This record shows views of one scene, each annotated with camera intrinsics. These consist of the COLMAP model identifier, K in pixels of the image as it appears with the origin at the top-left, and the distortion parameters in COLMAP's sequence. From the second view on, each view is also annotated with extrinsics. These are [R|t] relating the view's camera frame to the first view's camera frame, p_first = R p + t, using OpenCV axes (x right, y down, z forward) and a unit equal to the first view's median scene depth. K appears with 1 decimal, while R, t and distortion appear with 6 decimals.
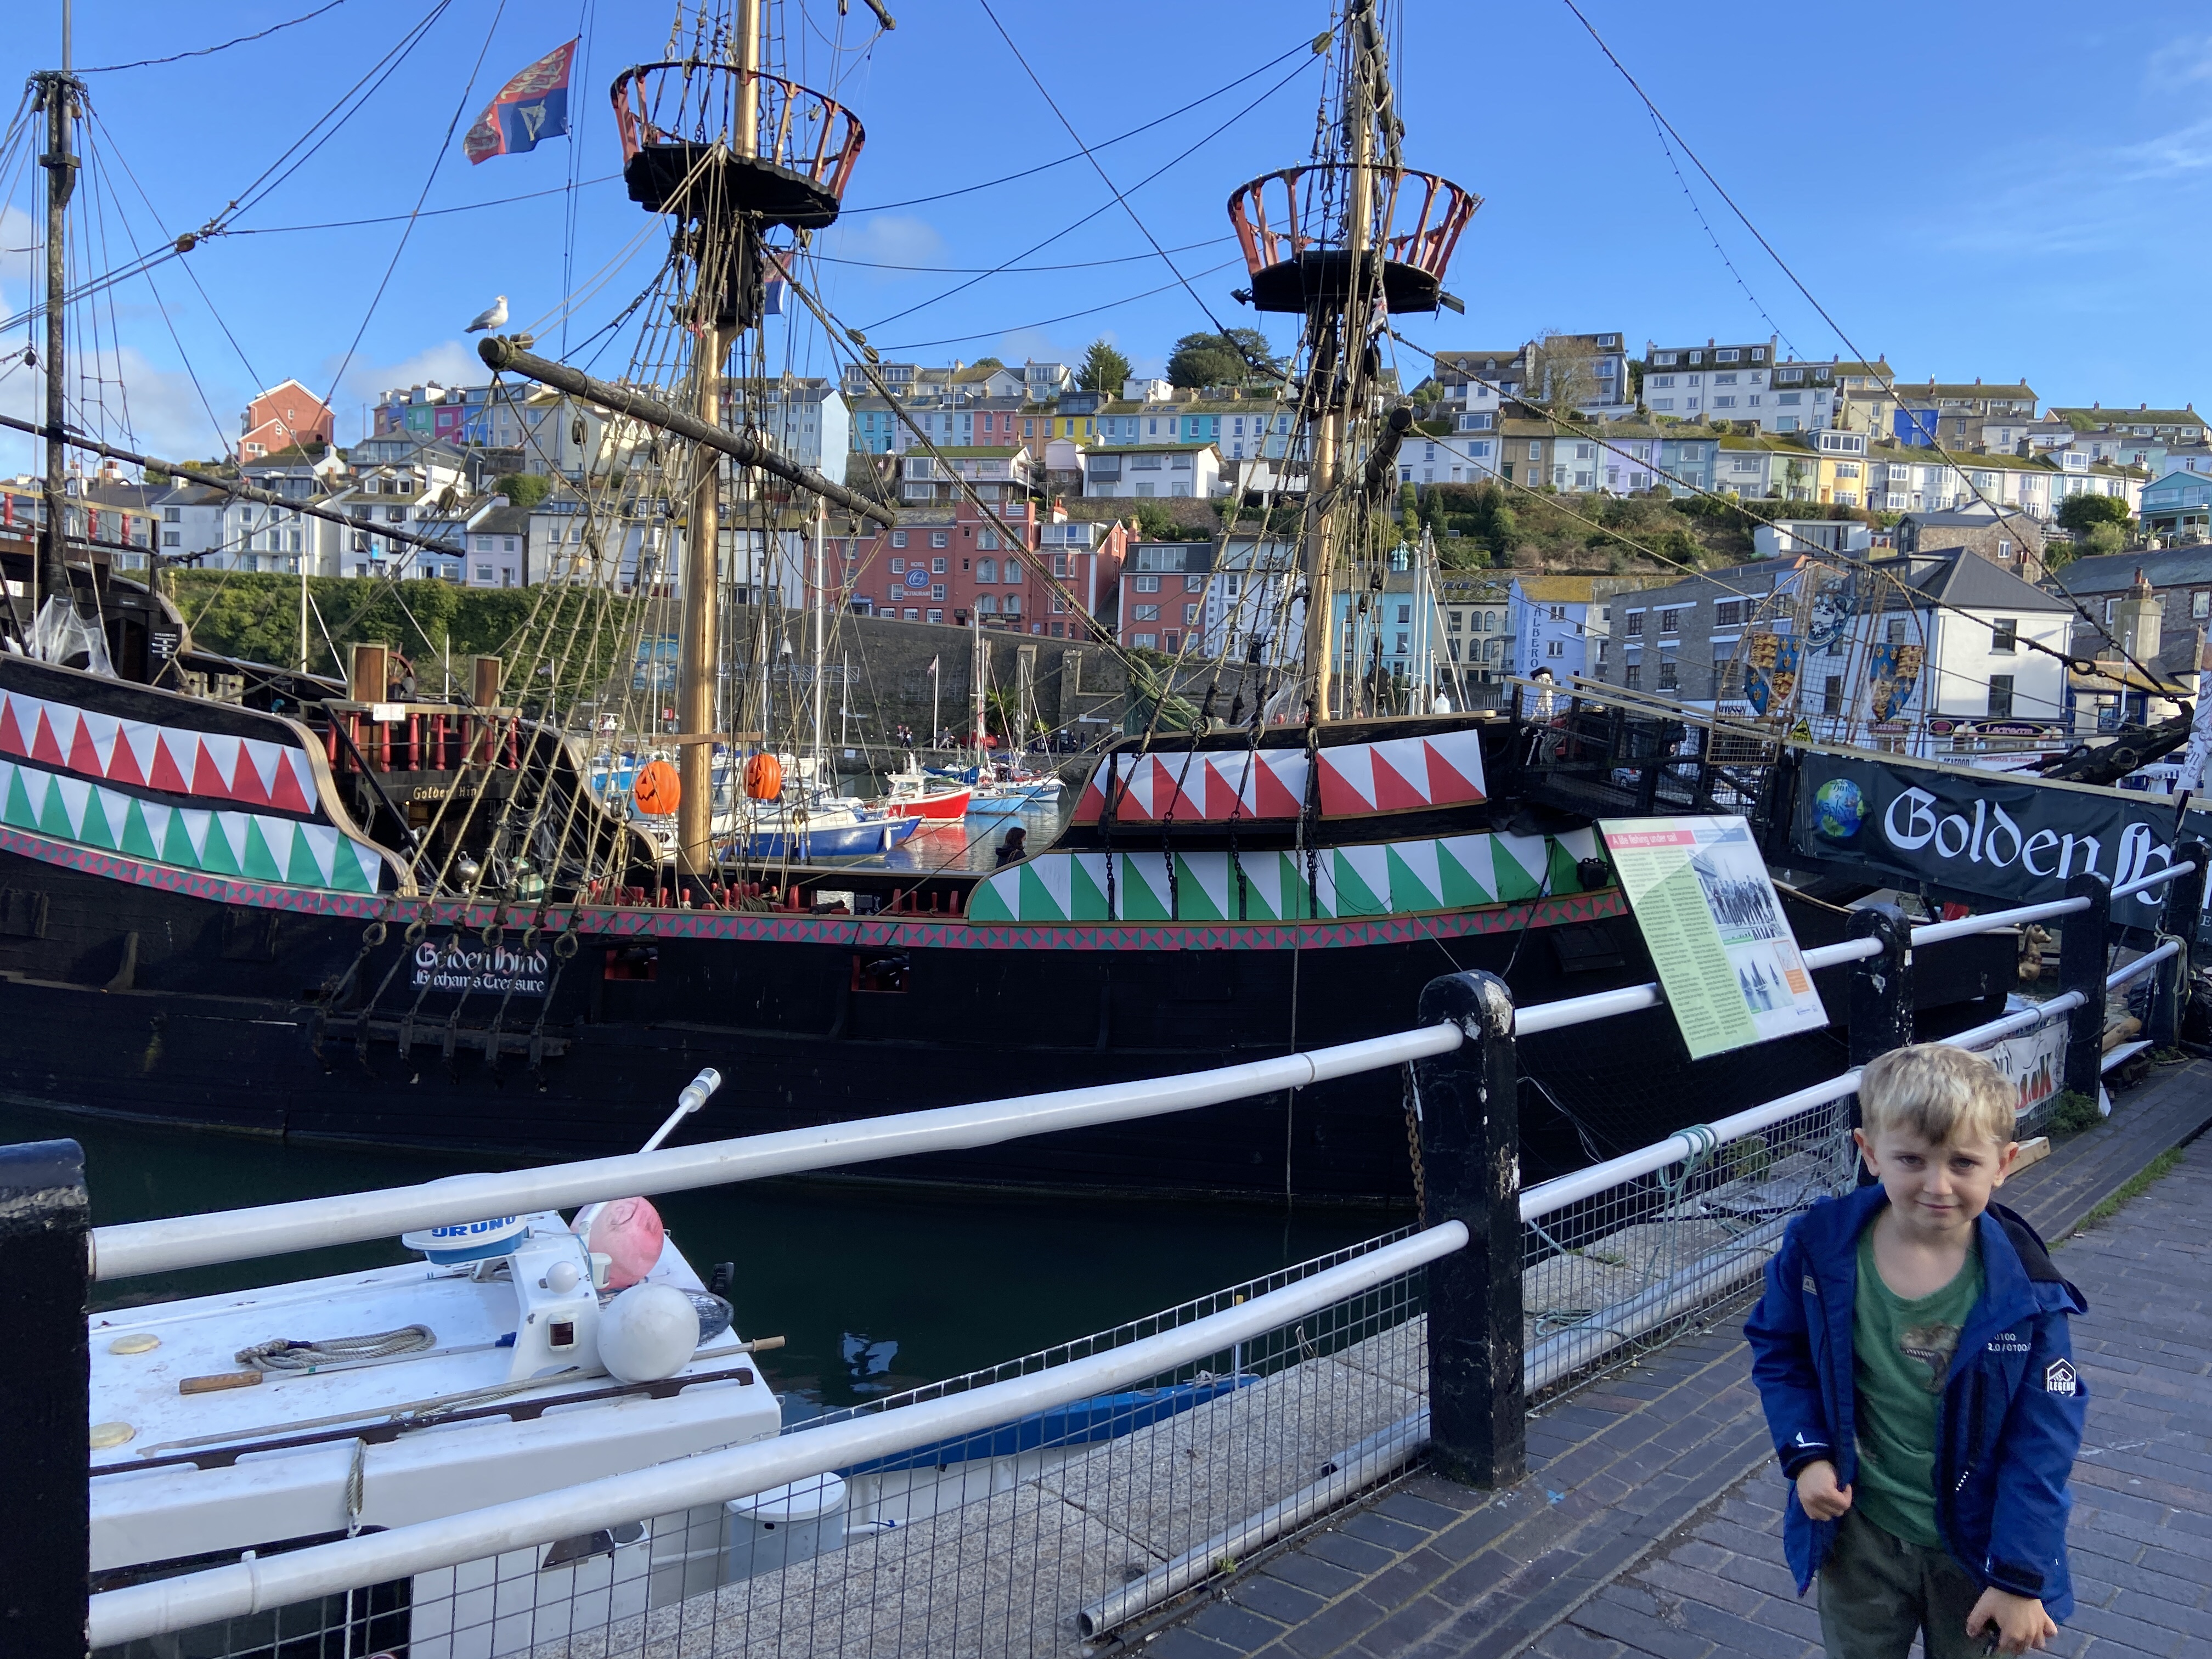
lens RADIAL K [[1664.7, 0, 1106.0], [0, 1664.7, 829.5], [0, 0, 1]] dist [0.121833, -0.129090]
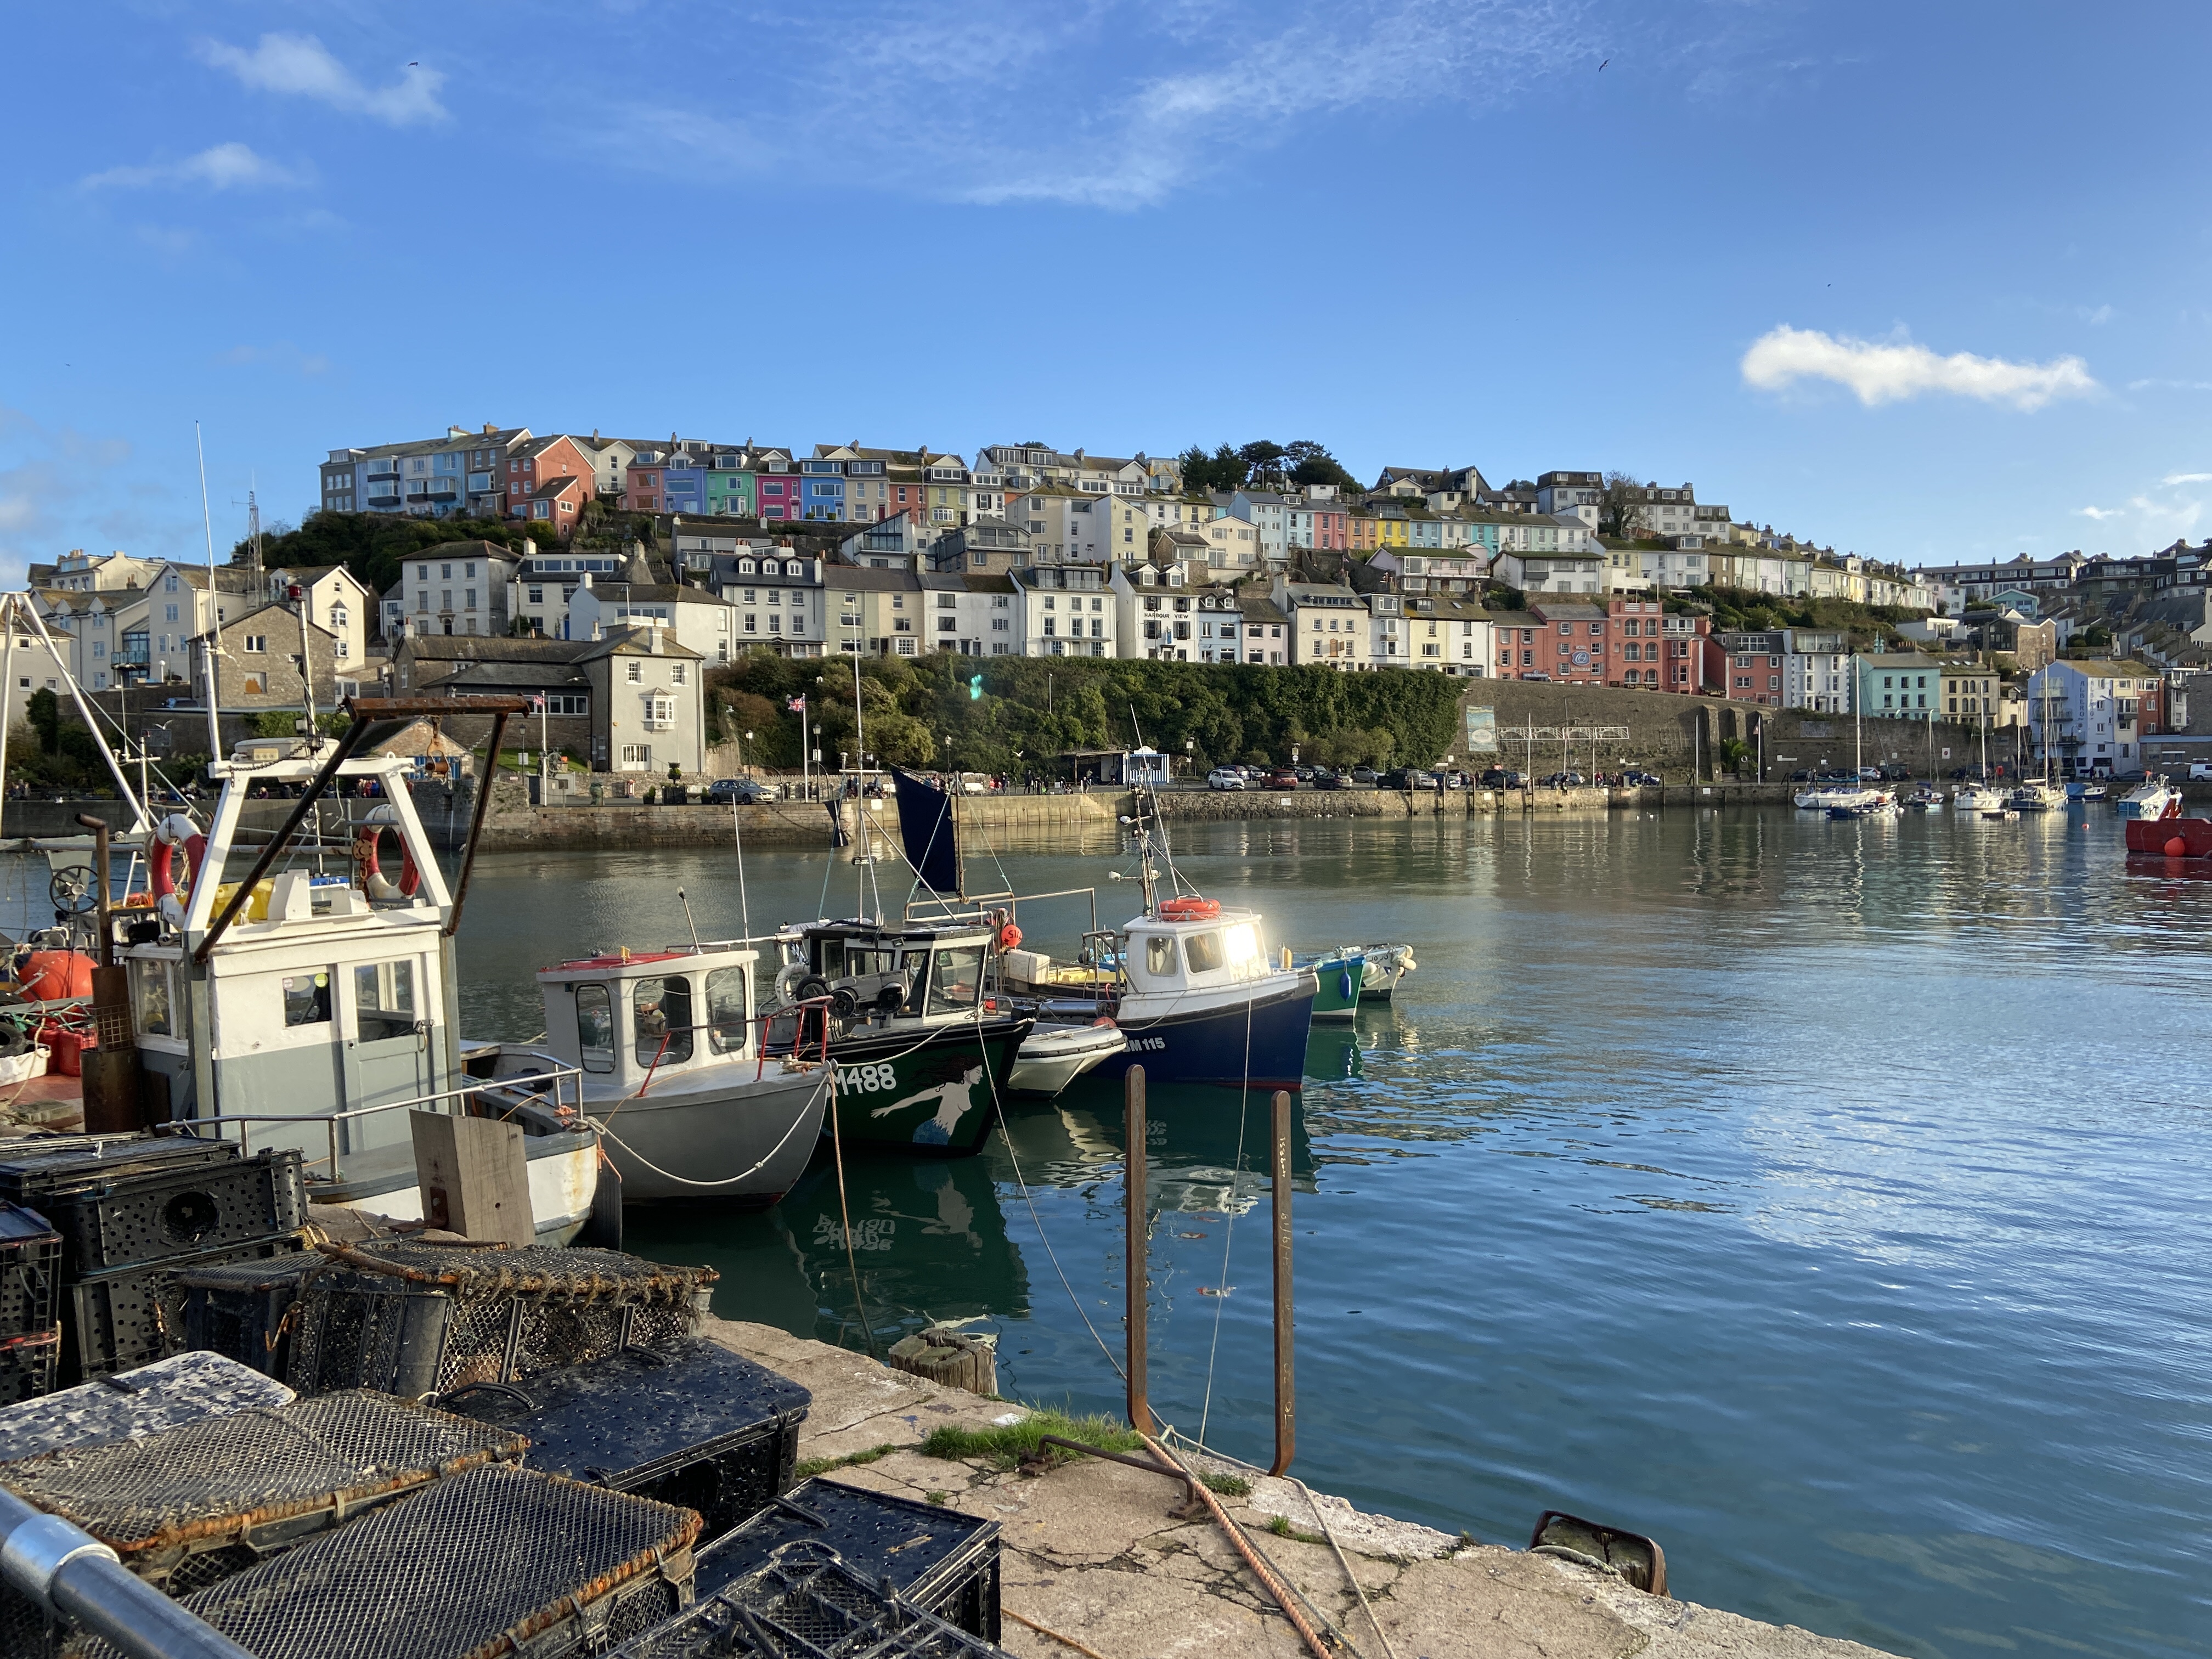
lens RADIAL K [[1664.7, 0, 1106.0], [0, 1664.7, 829.5], [0, 0, 1]] dist [0.121833, -0.129090]
pose [[0.822709, -0.061340, 0.565144, -0.925845], [0.072187, 0.997386, 0.003168, -0.037516], [-0.563861, 0.038190, 0.824986, 0.103376]]
